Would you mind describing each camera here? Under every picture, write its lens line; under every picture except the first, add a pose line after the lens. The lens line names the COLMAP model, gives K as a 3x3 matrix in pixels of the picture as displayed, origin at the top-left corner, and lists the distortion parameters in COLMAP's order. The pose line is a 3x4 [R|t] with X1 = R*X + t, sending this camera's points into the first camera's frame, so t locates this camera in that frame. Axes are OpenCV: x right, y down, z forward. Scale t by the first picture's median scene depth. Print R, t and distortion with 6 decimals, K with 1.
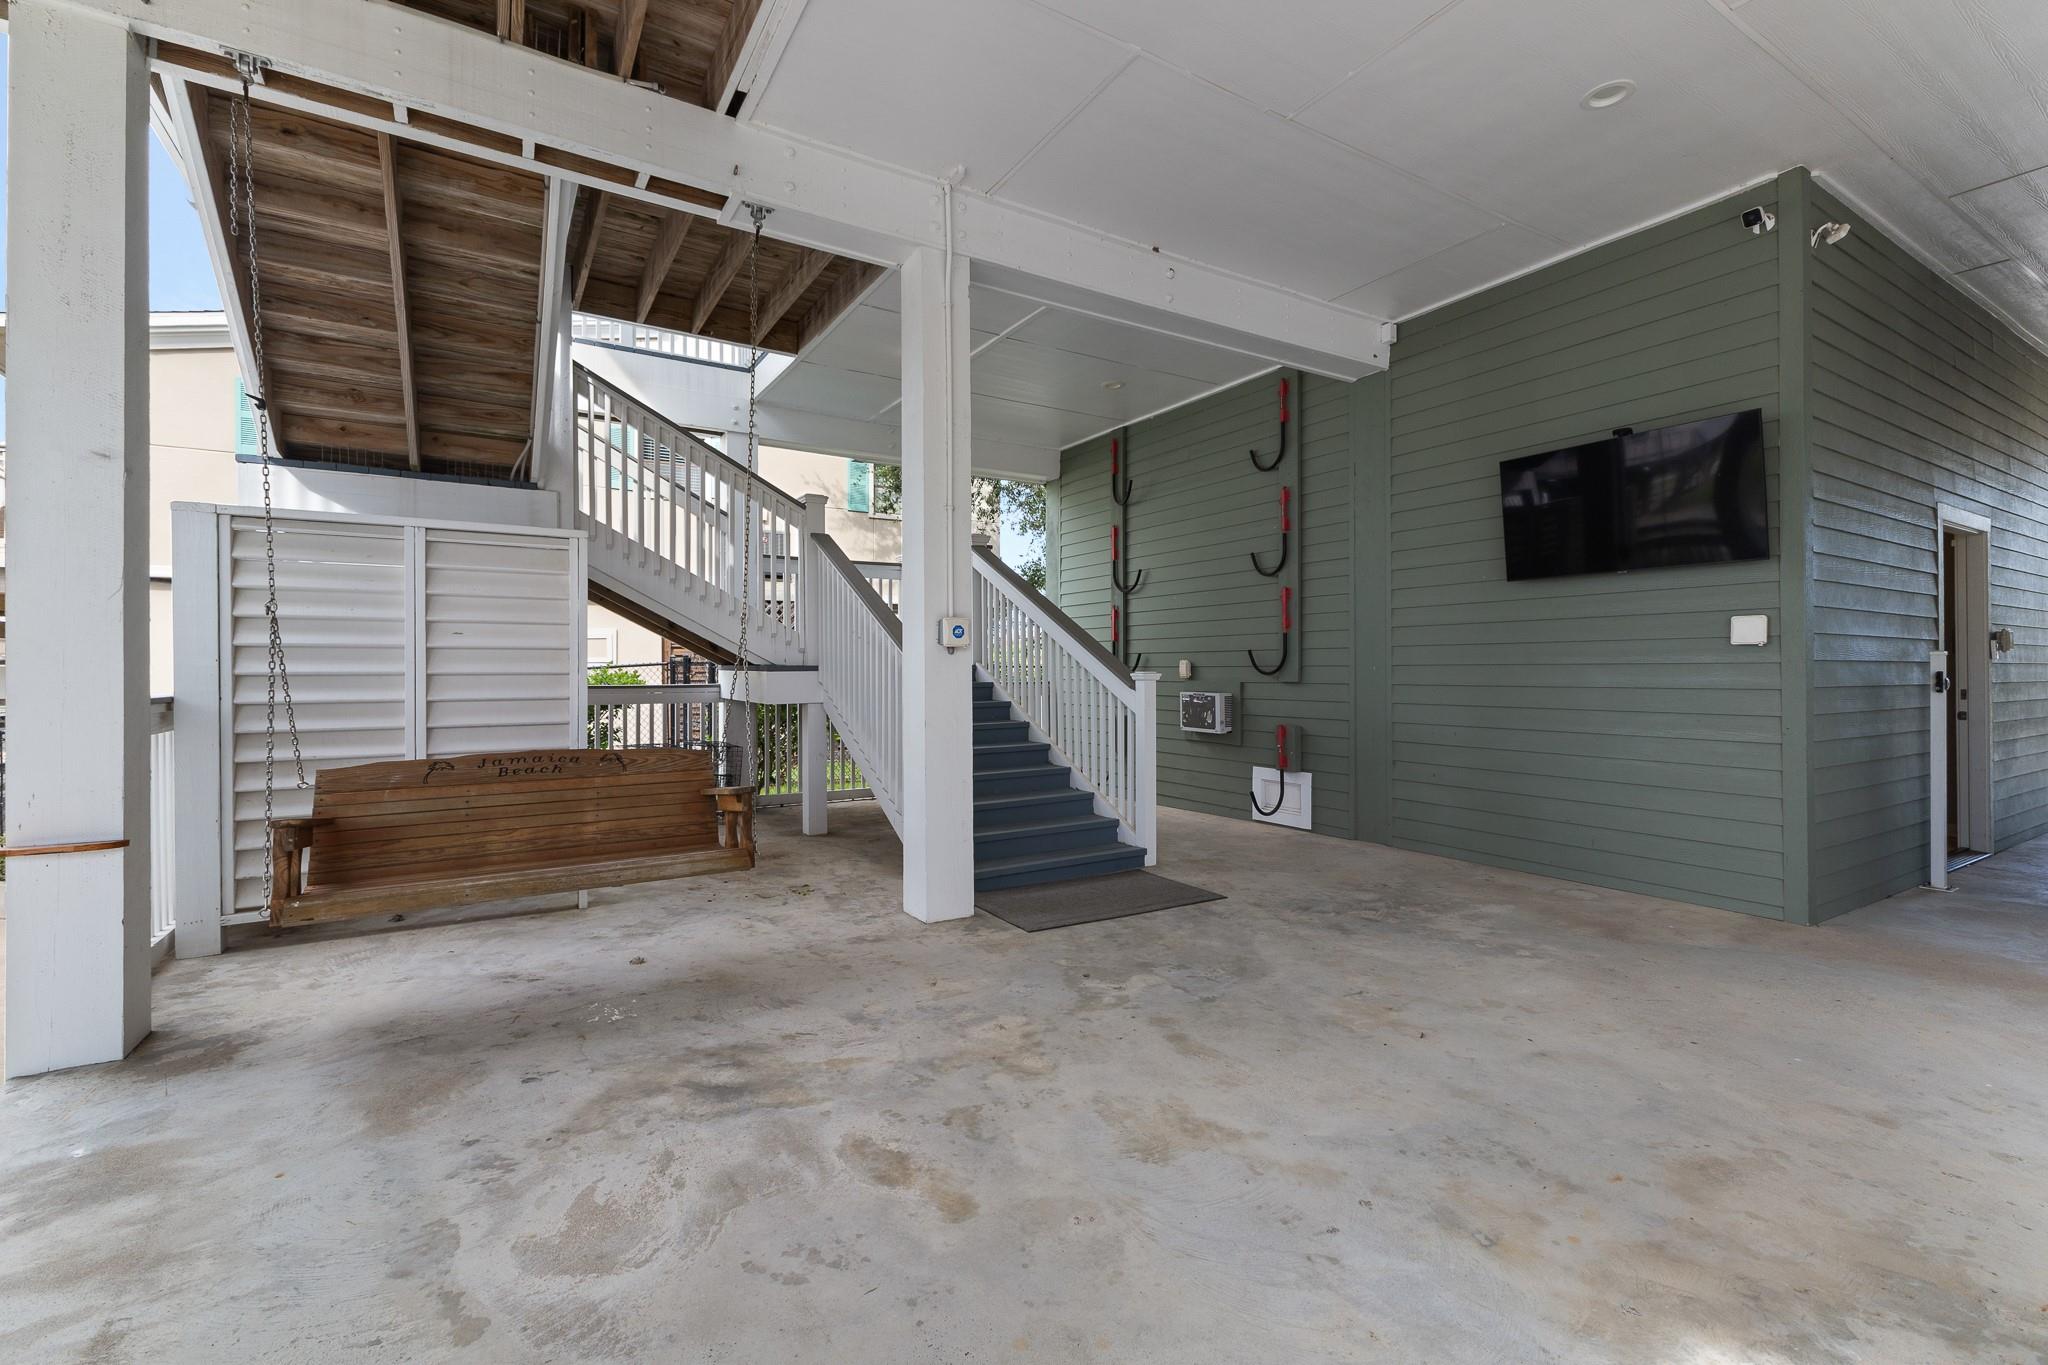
lens RADIAL K [[881.2, 0, 1014.5], [0, 881.2, 669.7], [0, 0, 1]] dist [0.001275, 0.000117]
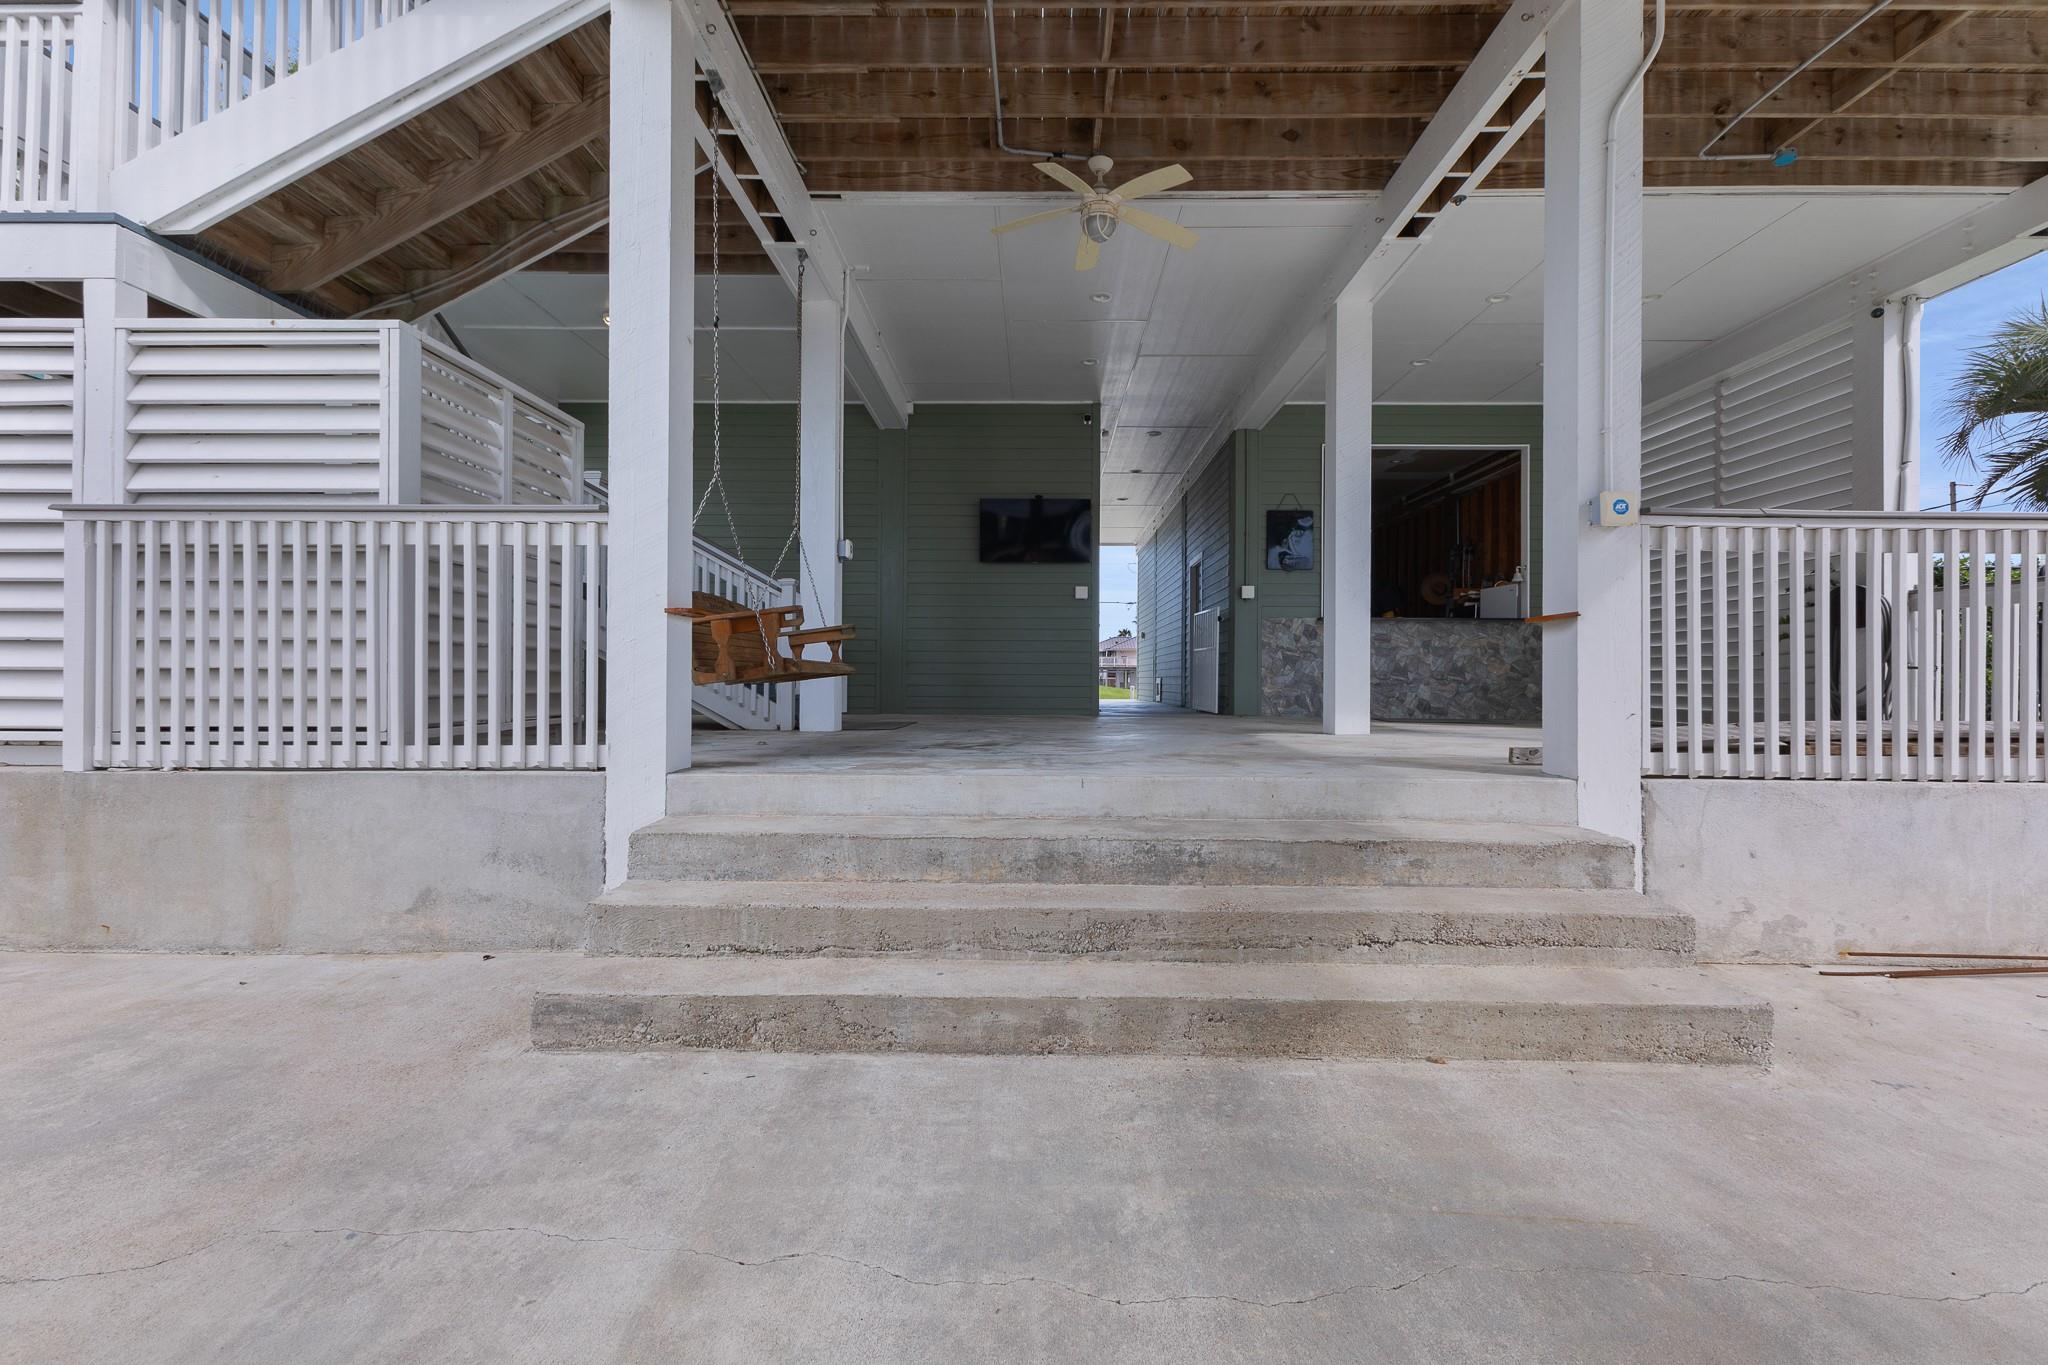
lens RADIAL K [[881.2, 0, 1024.7], [0, 881.2, 677.6], [0, 0, 1]] dist [0.001275, 0.000117]
pose [[0.537757, 0.006989, 0.843071, -1.219668], [-0.009165, 0.999955, -0.002443, 0.189194], [-0.843050, -0.006413, 0.537797, -0.132247]]
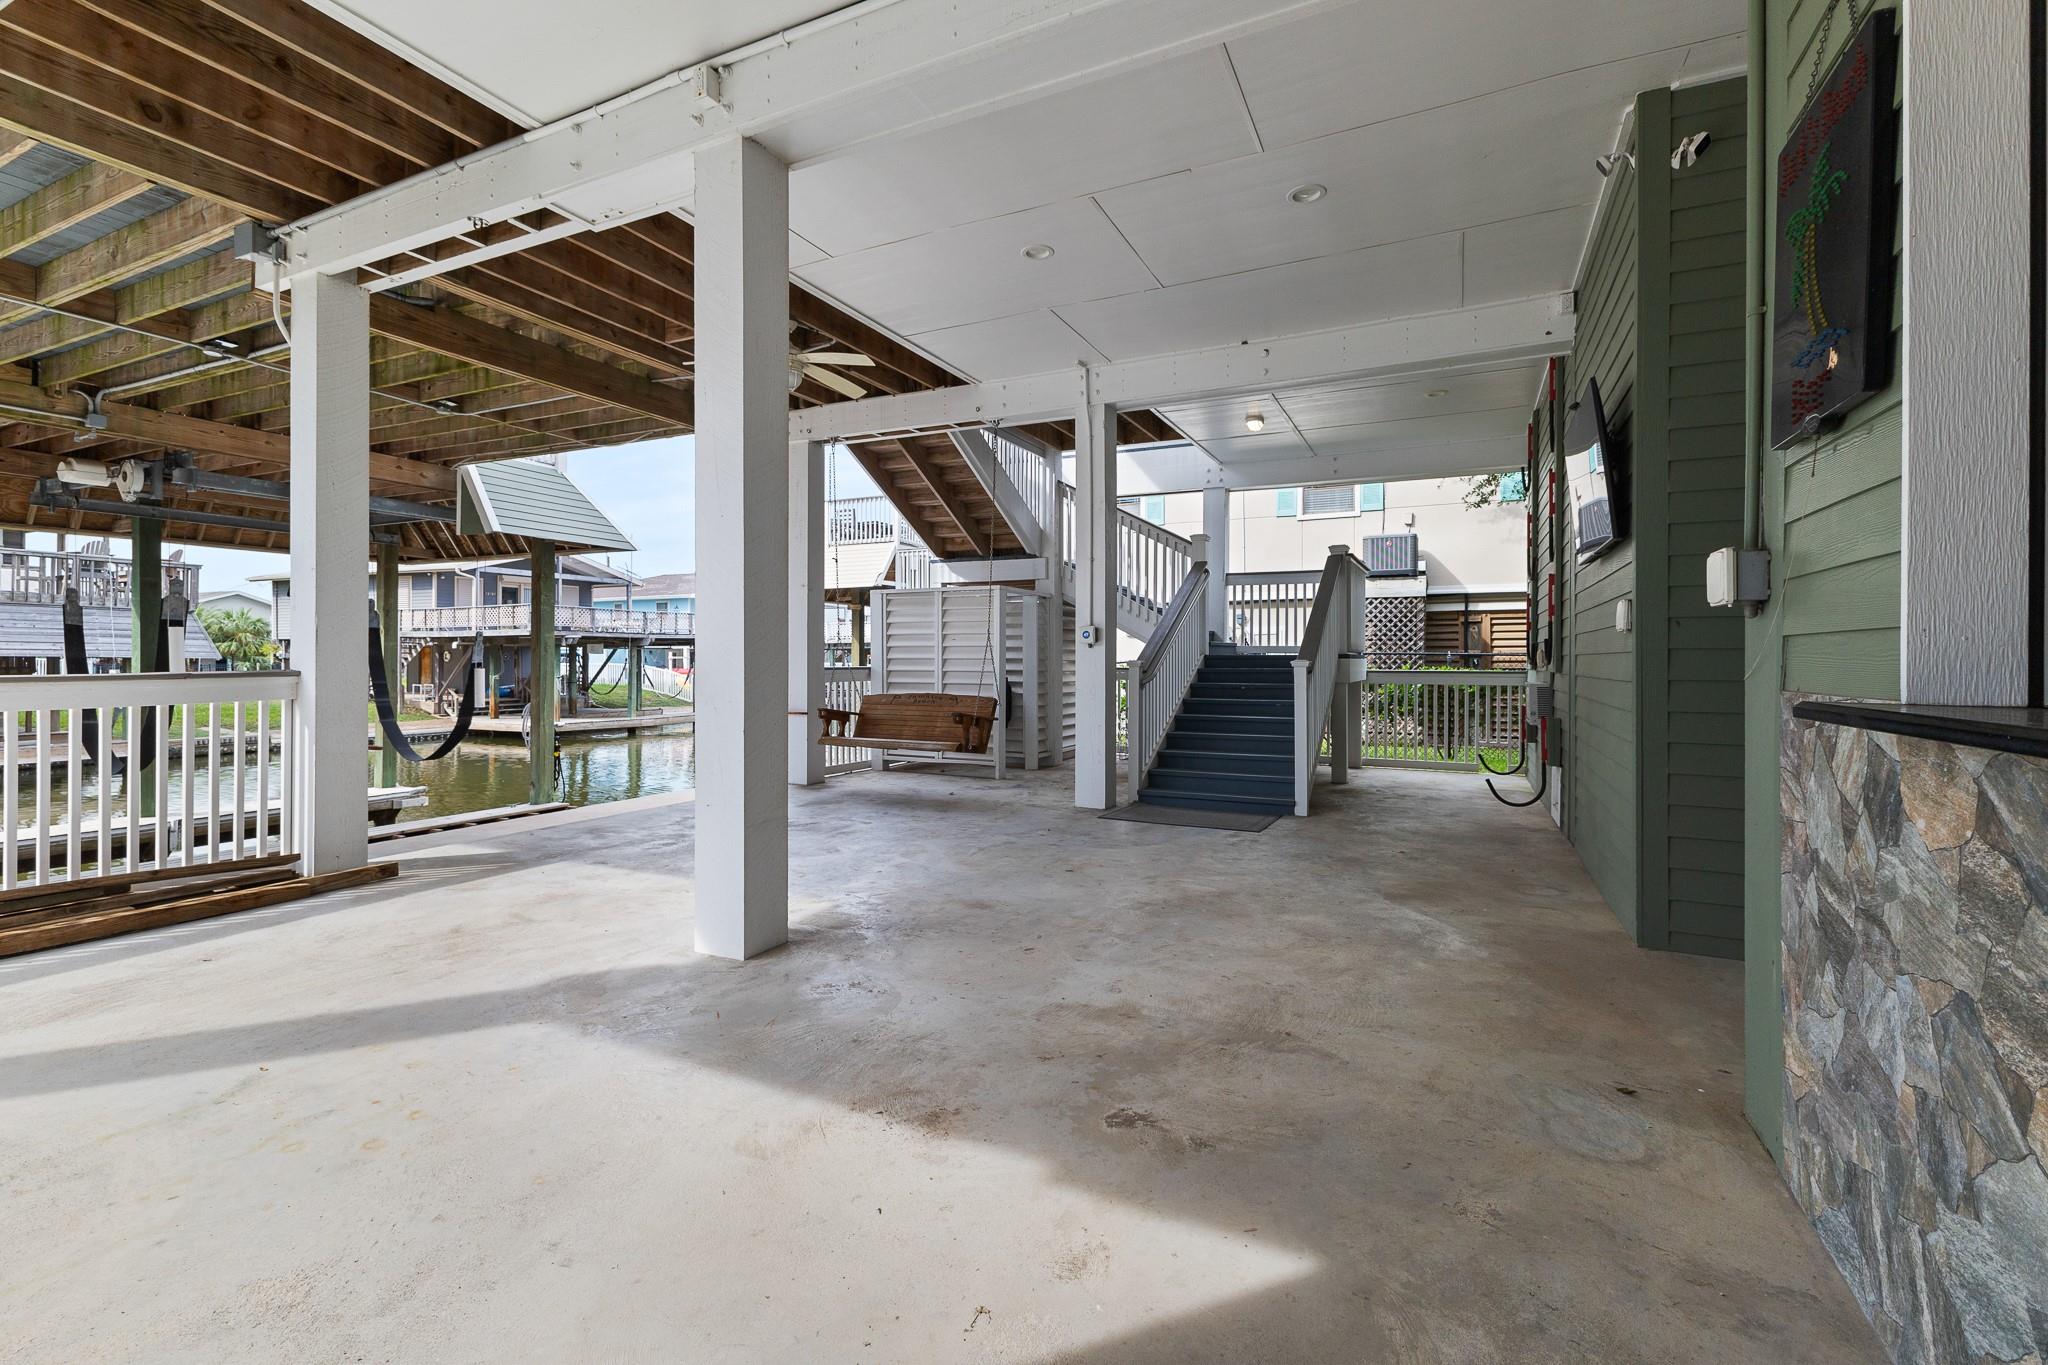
lens RADIAL K [[881.2, 0, 1024.9], [0, 881.2, 667.5], [0, 0, 1]] dist [0.001275, 0.000117]
pose [[0.541984, 0.012132, -0.840302, 1.282929], [-0.004828, 0.999924, 0.011322, 0.000991], [0.840375, -0.002079, 0.542001, -0.003930]]
